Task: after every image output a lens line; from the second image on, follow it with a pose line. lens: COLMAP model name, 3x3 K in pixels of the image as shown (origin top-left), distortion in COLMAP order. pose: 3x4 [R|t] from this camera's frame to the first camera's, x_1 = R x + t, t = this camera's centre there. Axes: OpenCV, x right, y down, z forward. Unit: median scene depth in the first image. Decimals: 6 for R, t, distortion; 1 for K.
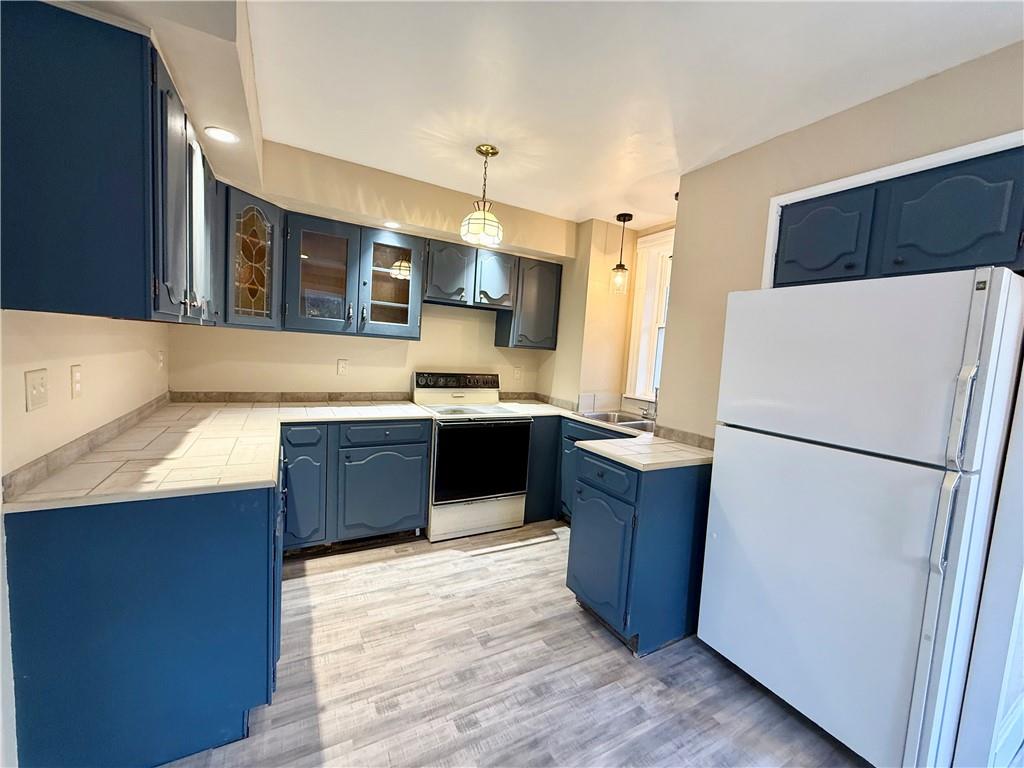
lens RADIAL K [[407.4, 0, 512.0], [0, 407.4, 384.0], [0, 0, 1]] dist [0.001992, 0.000362]
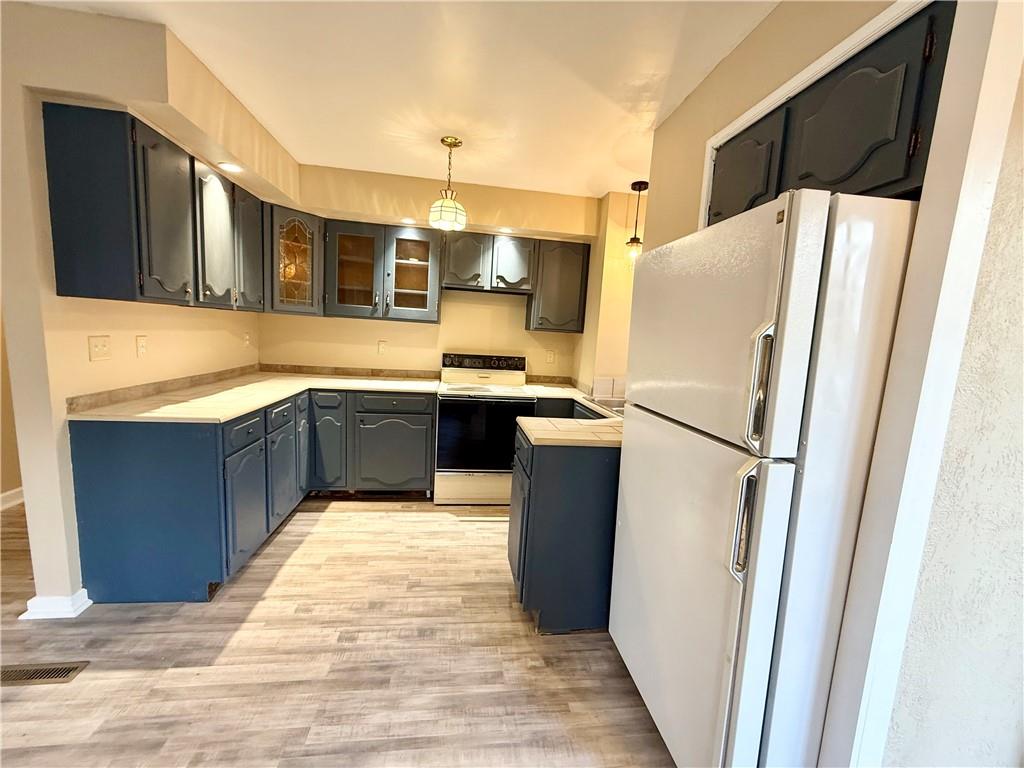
lens RADIAL K [[407.4, 0, 512.0], [0, 407.4, 384.0], [0, 0, 1]] dist [0.001992, 0.000362]
pose [[0.932321, 0.035988, -0.359837, 0.436171], [-0.030649, 0.999319, 0.020536, 0.033916], [0.360331, -0.008117, 0.932789, 0.043574]]
